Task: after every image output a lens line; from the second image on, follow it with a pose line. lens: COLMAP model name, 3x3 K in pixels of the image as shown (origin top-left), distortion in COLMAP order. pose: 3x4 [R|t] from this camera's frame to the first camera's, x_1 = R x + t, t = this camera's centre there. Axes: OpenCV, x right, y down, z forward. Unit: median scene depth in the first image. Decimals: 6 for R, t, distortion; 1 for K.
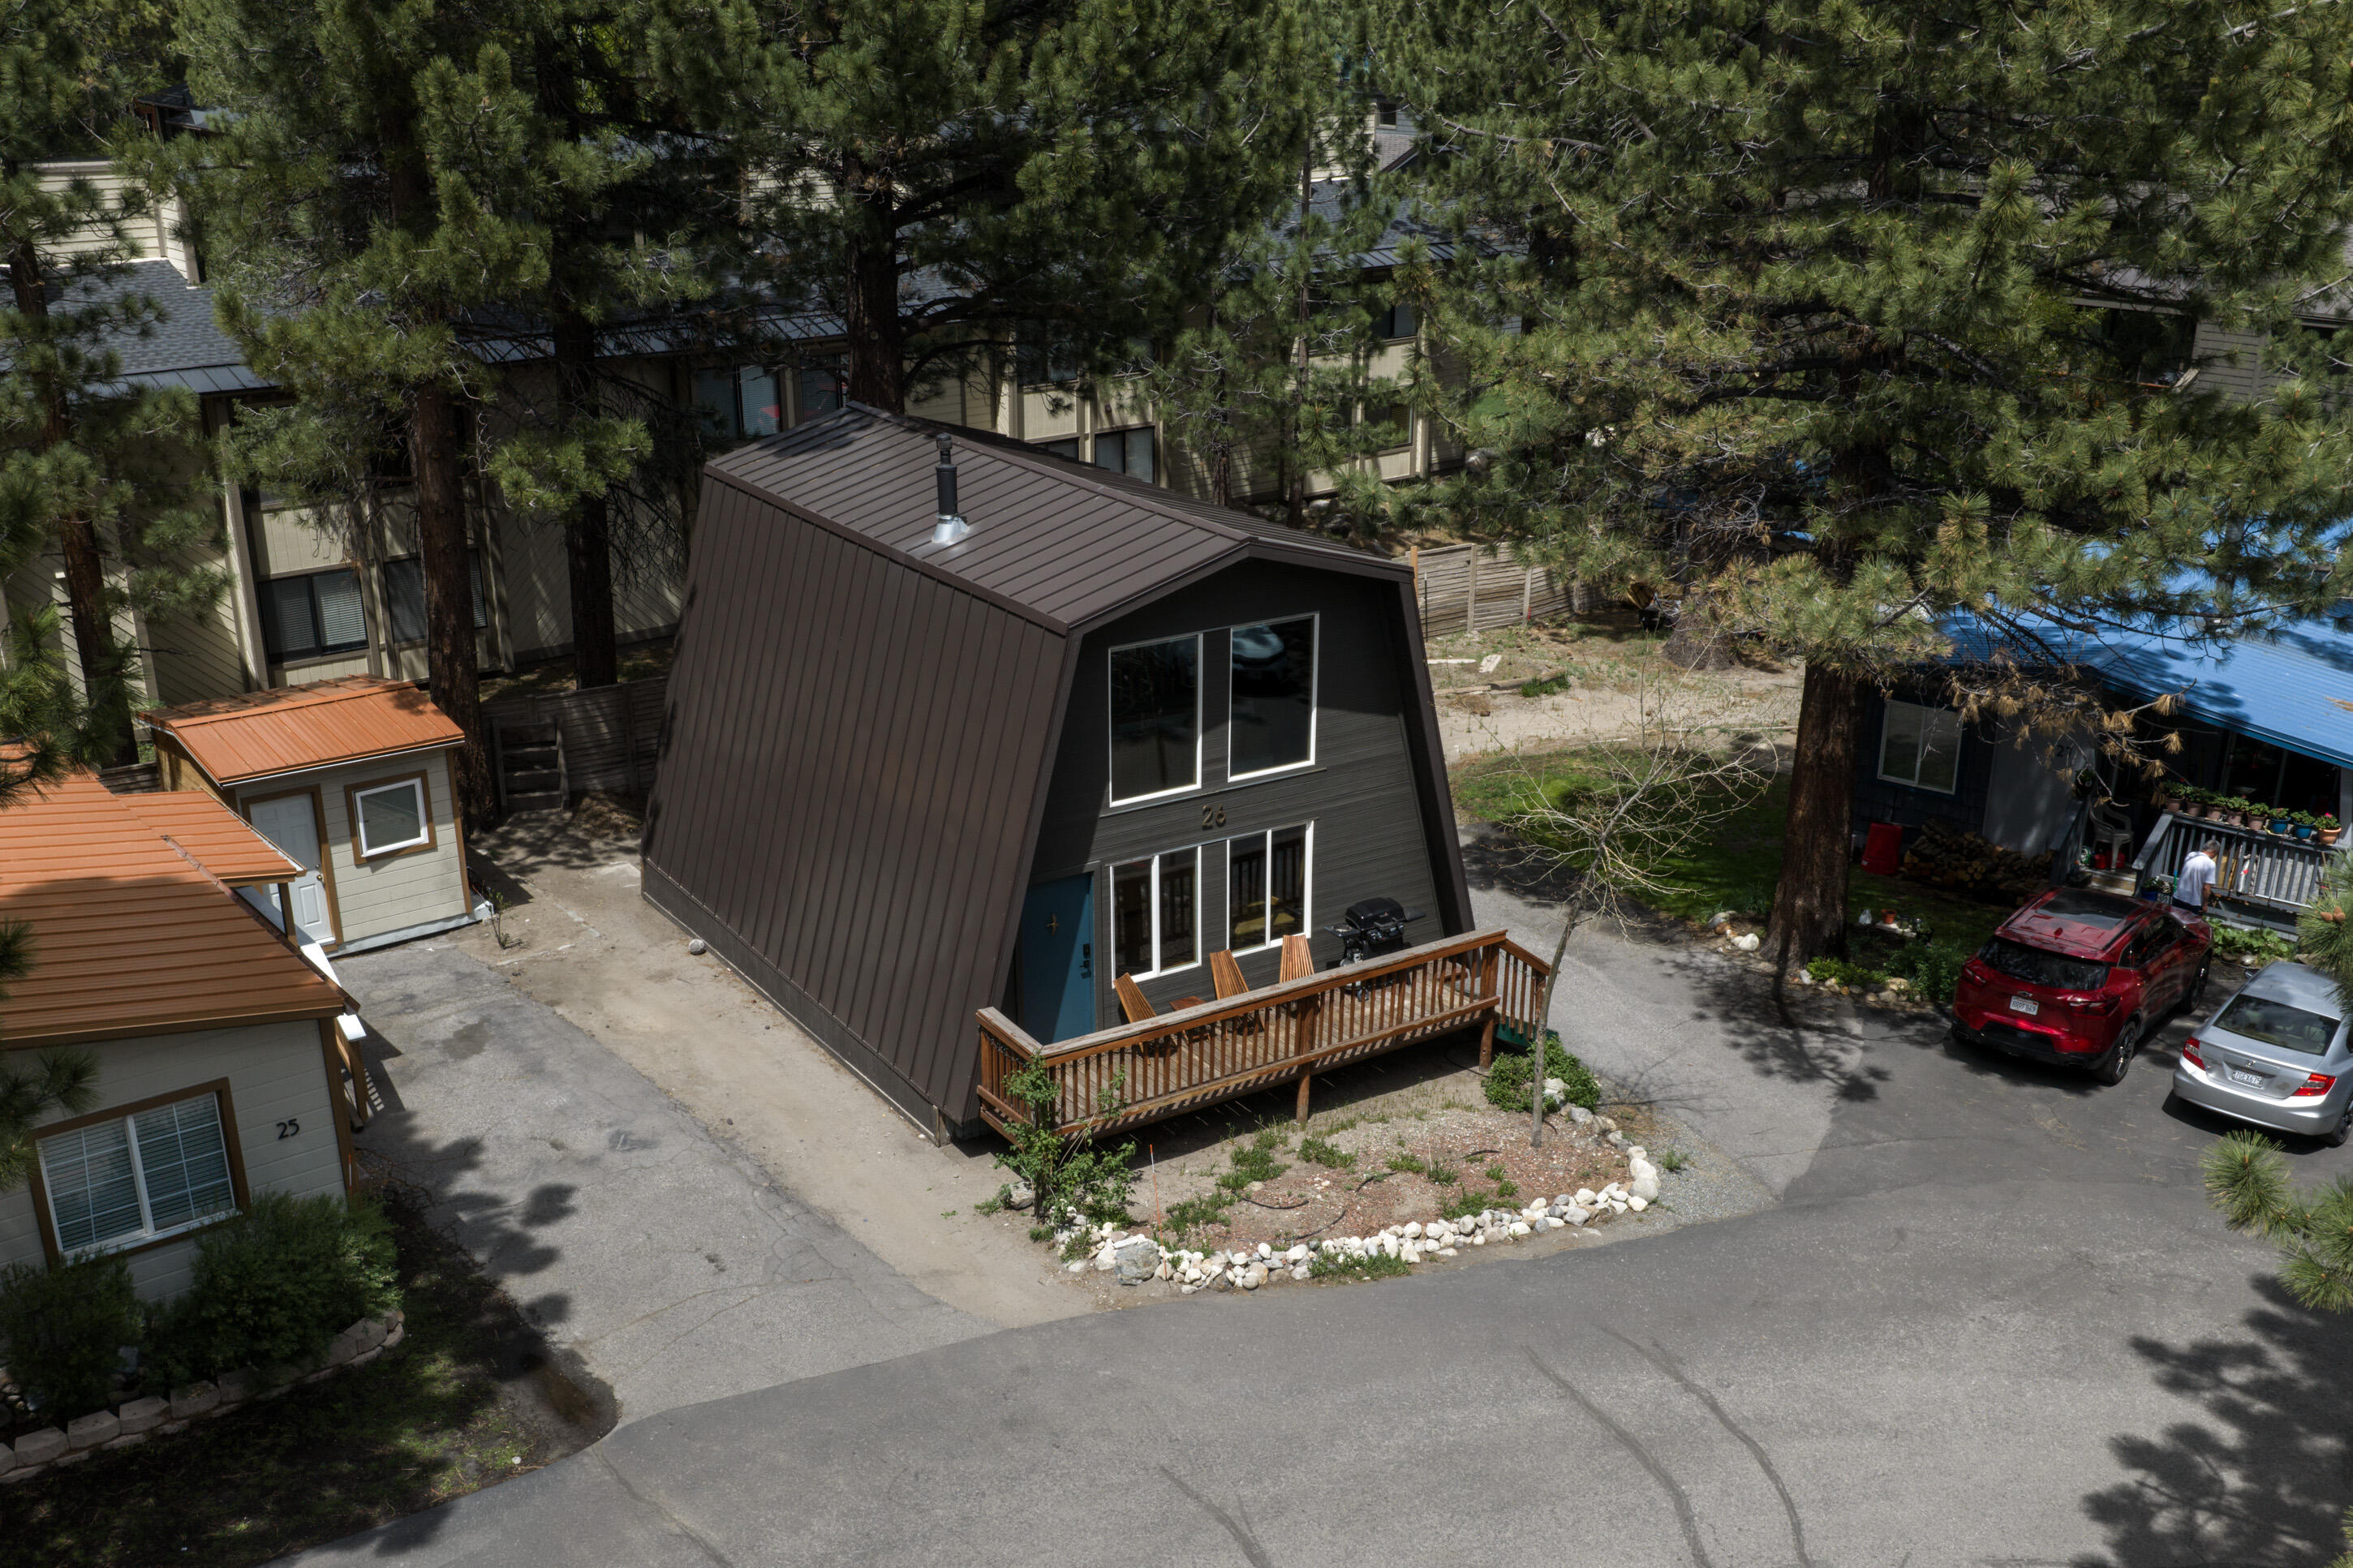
lens RADIAL K [[2328.0, 0, 1181.0], [0, 2328.0, 793.0], [0, 0, 1]] dist [0.023695, 0.000000]
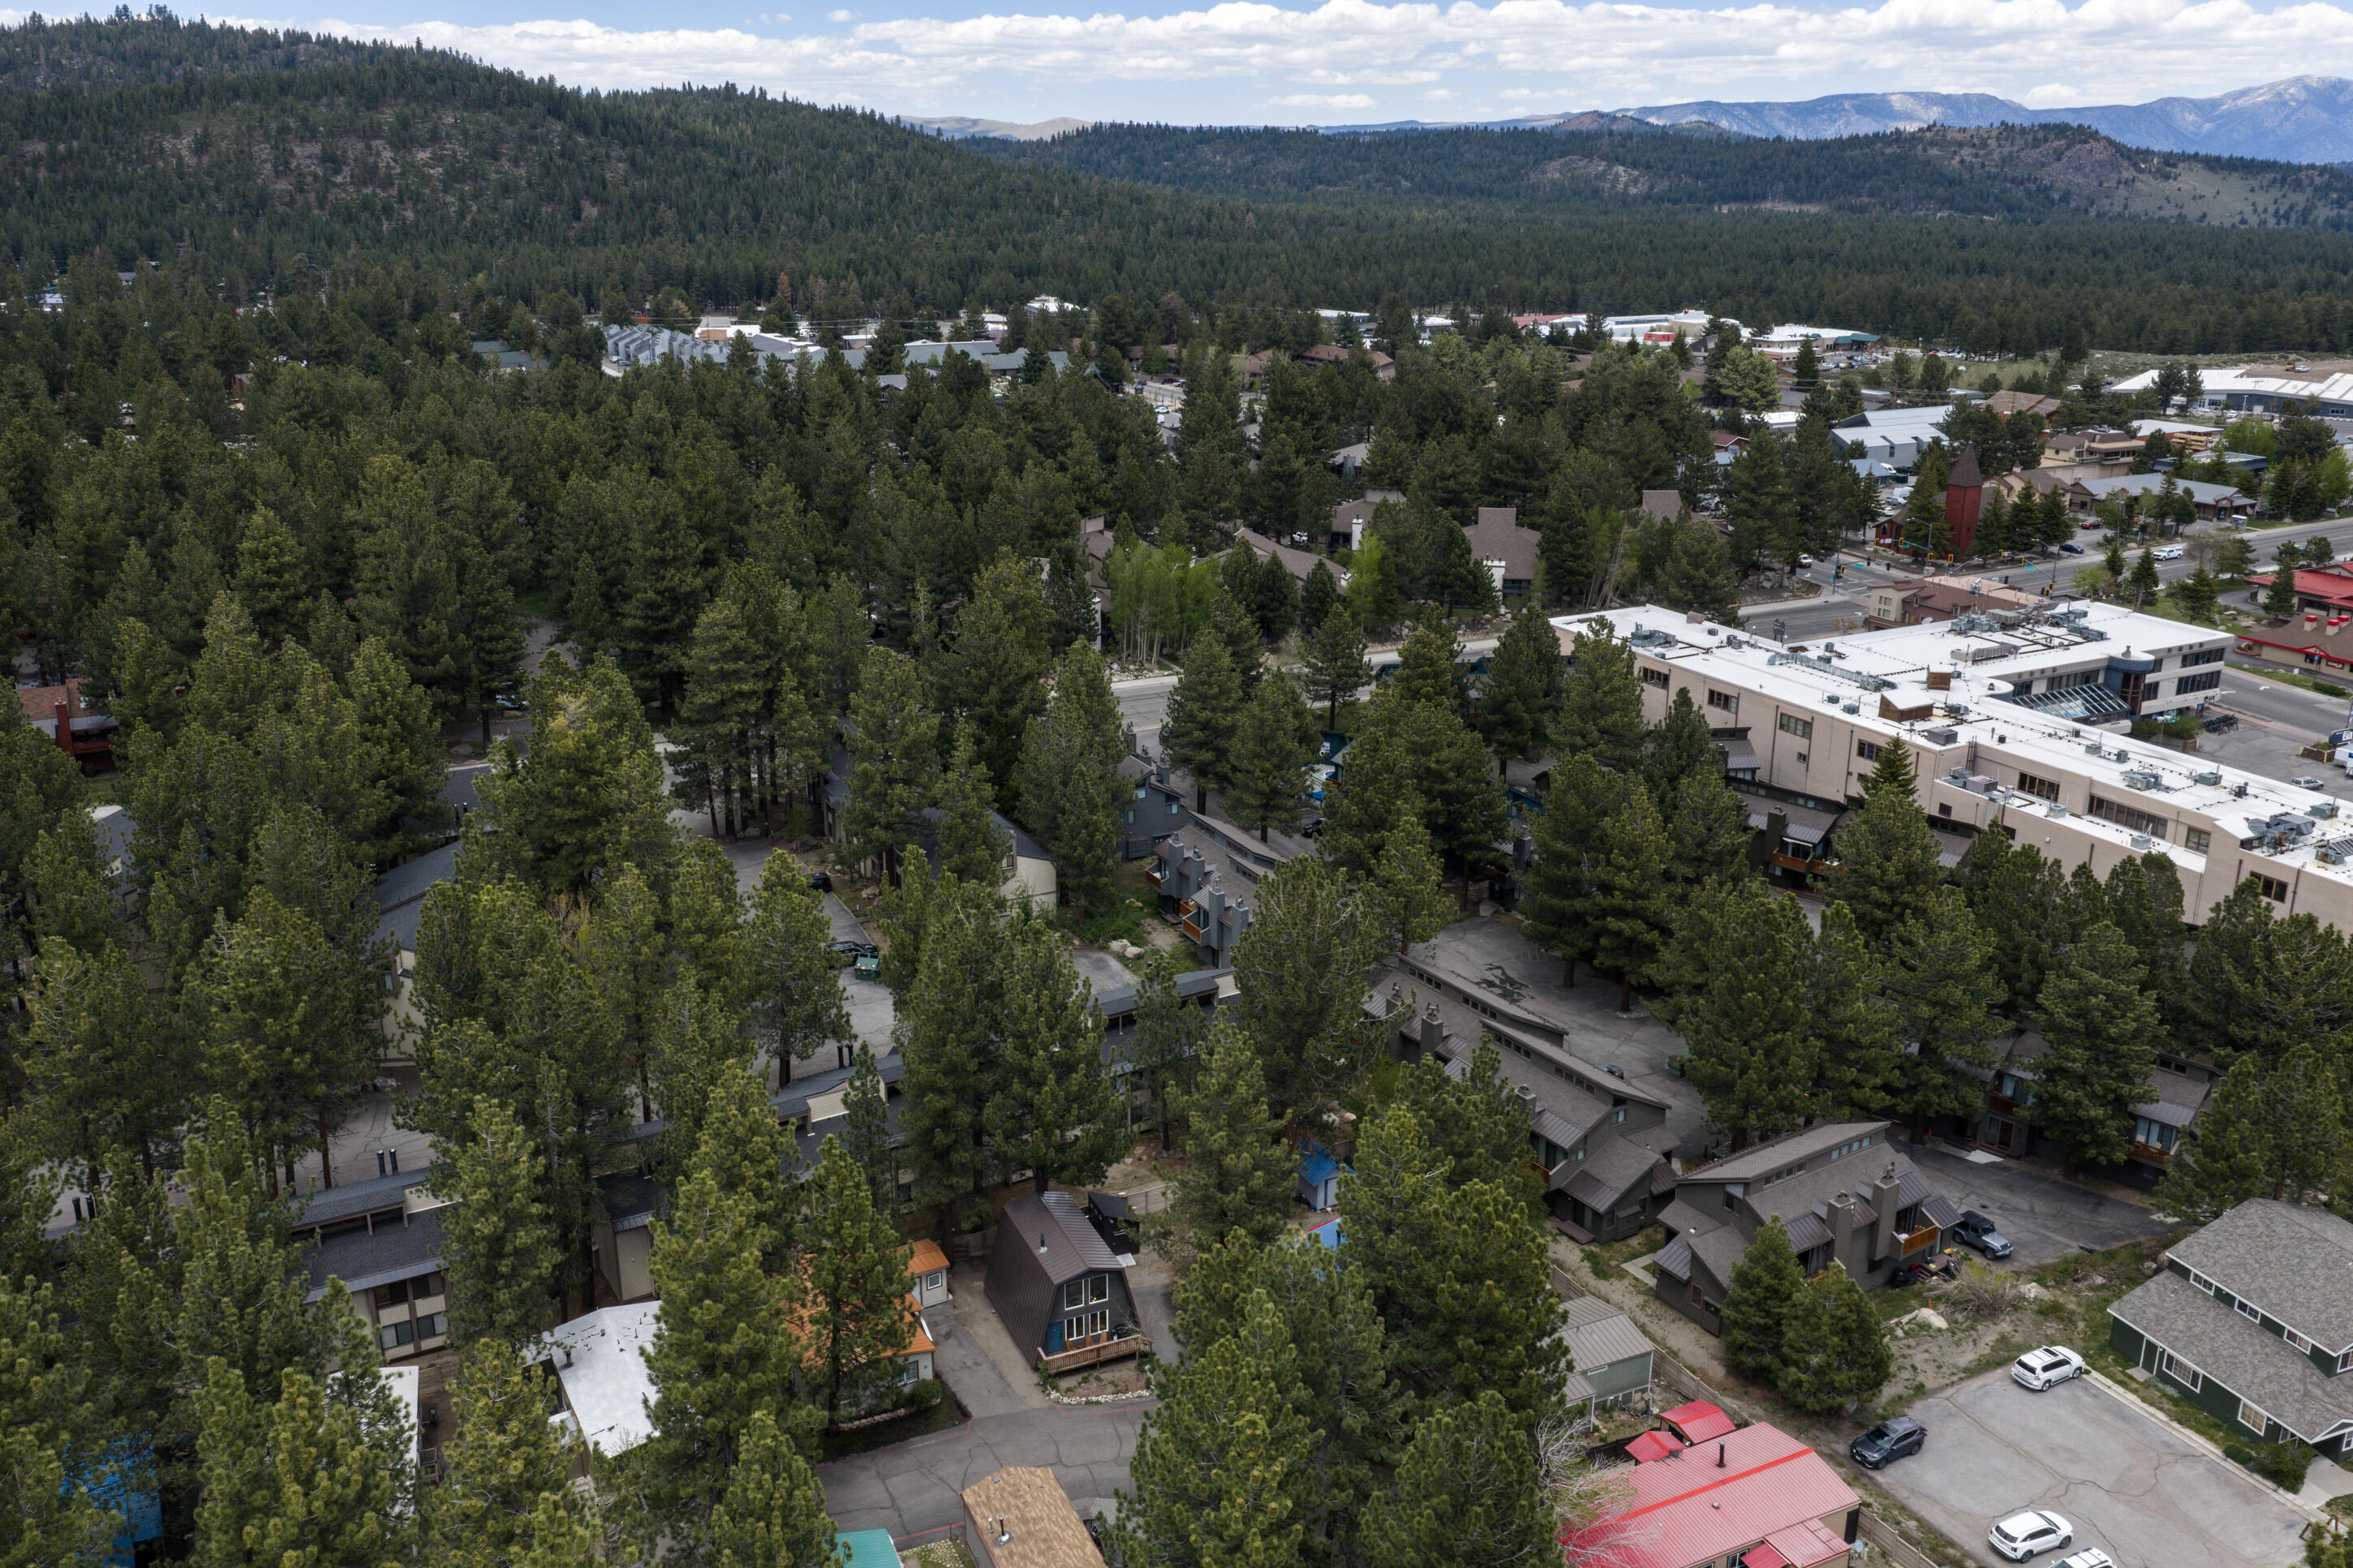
lens RADIAL K [[1941.5, 0, 1182.5], [0, 1941.5, 785.9], [0, 0, 1]] dist [0.013868, -0.017254]
pose [[0.987663, 0.050665, -0.148171, 0.884035], [-0.053737, 0.998414, -0.016798, -1.199292], [0.147085, 0.024553, 0.988819, -3.618718]]
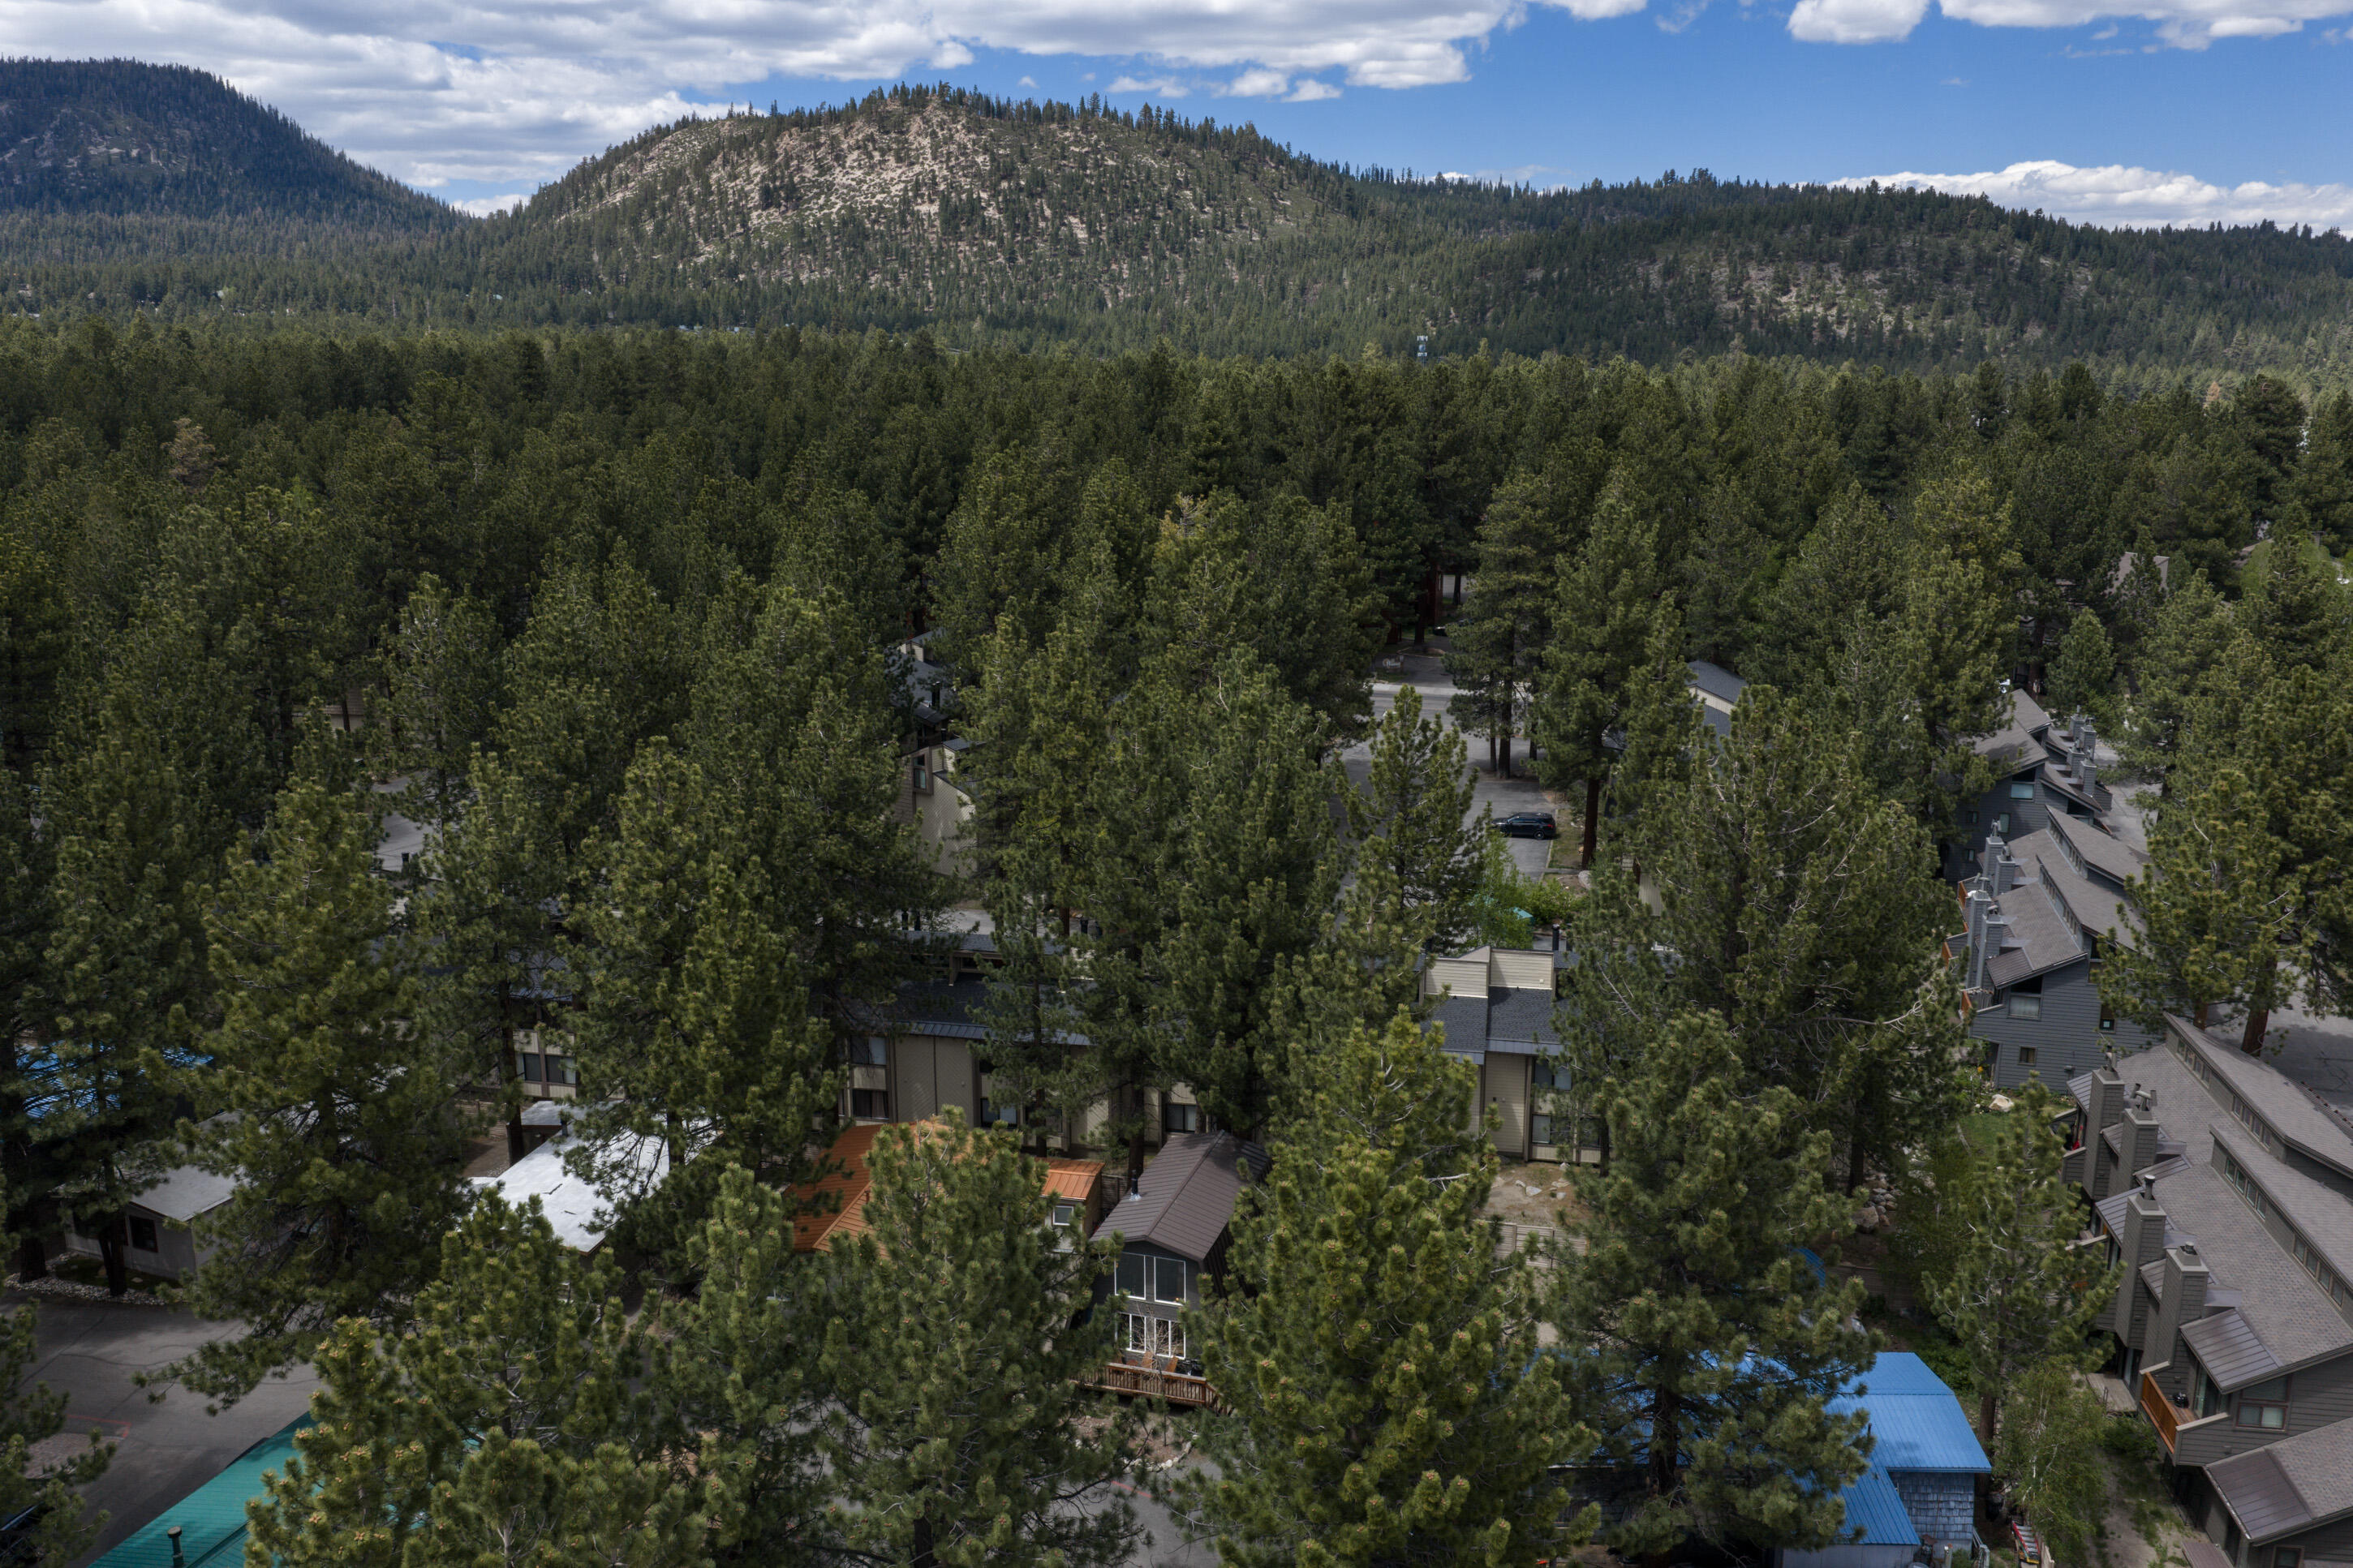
lens RADIAL K [[1941.5, 0, 1181.4], [0, 1941.5, 780.4], [0, 0, 1]] dist [0.013868, -0.017254]
pose [[0.635785, 0.178059, -0.751047, 2.076796], [-0.253789, 0.967152, 0.014453, -0.810851], [0.728950, 0.181419, 0.660090, -0.961192]]
